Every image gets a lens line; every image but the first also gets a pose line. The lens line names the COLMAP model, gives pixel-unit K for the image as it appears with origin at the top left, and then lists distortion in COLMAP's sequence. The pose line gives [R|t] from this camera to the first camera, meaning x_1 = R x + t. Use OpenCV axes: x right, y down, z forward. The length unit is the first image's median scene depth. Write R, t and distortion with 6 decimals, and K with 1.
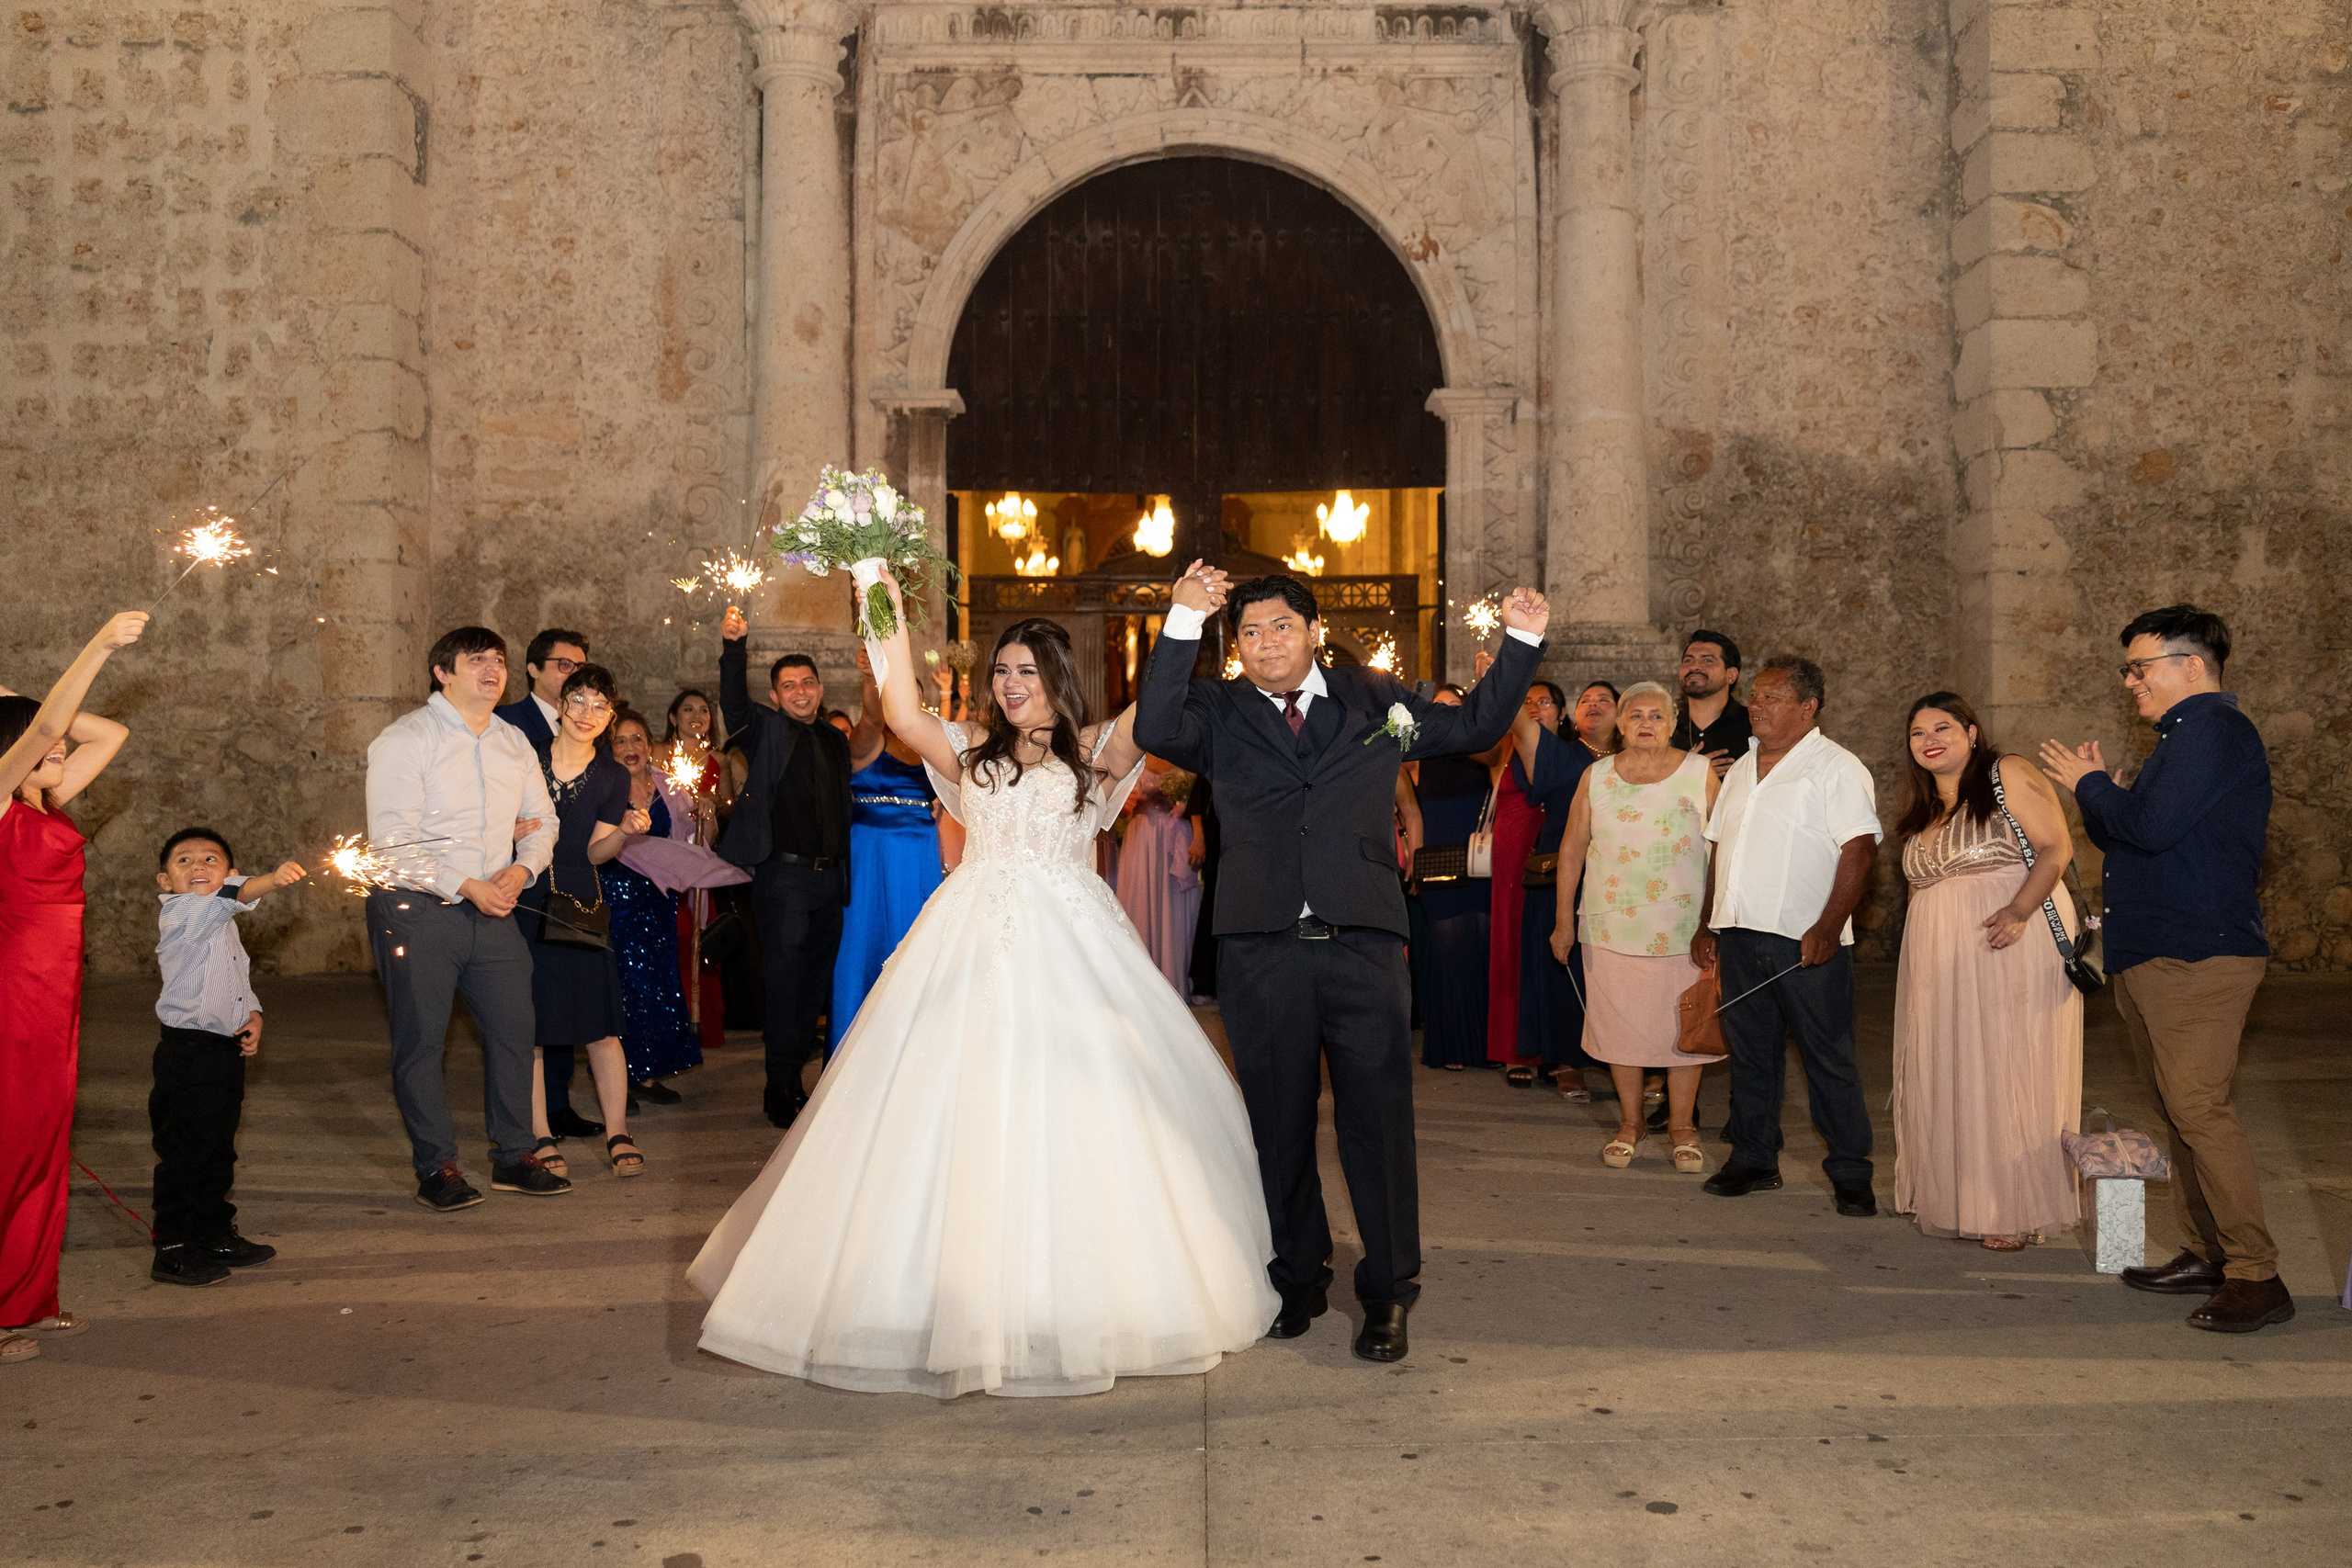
lens RADIAL K [[1970.2, 0, 1176.0], [0, 1970.2, 784.0], [0, 0, 1]] dist [0.020515, 0.001081]
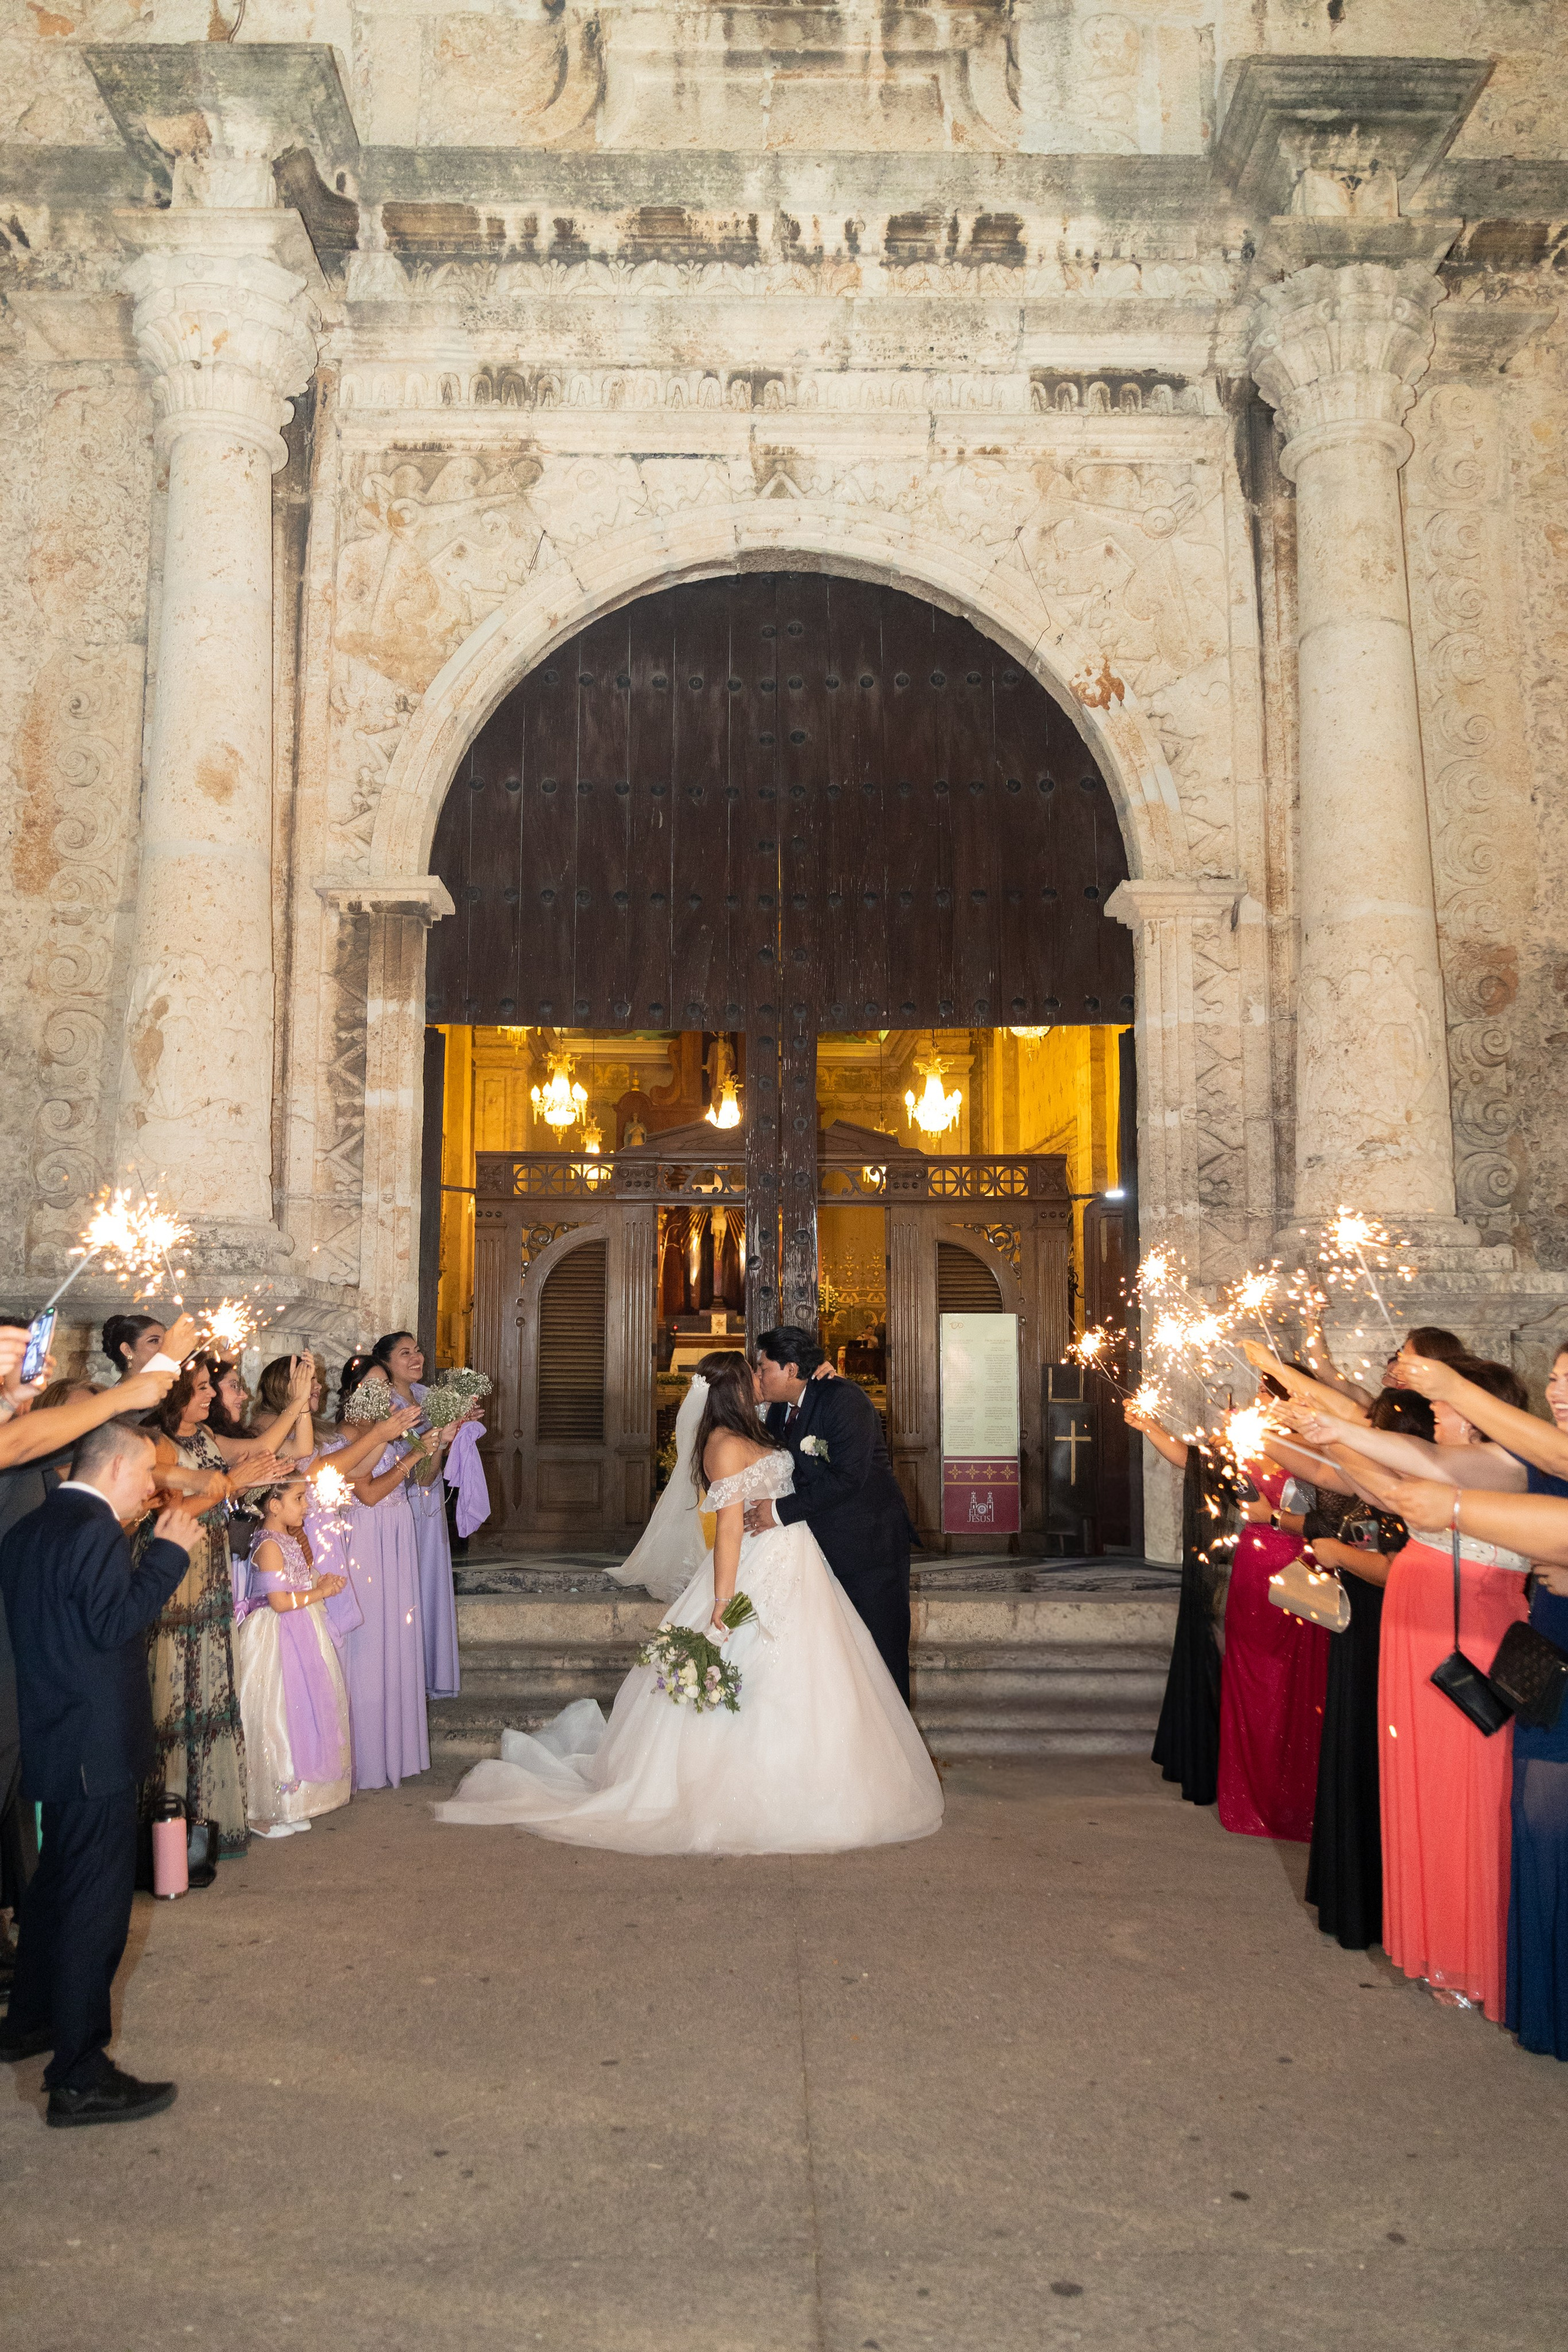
lens RADIAL K [[1970.4, 0, 784.0], [0, 1970.4, 1176.0], [0, 0, 1]] dist [0.020515, 0.001081]
pose [[0.999756, 0.006308, 0.021192, -0.003300], [-0.003996, 0.994206, -0.107416, -0.019923], [-0.021747, 0.107305, 0.993988, 0.310875]]
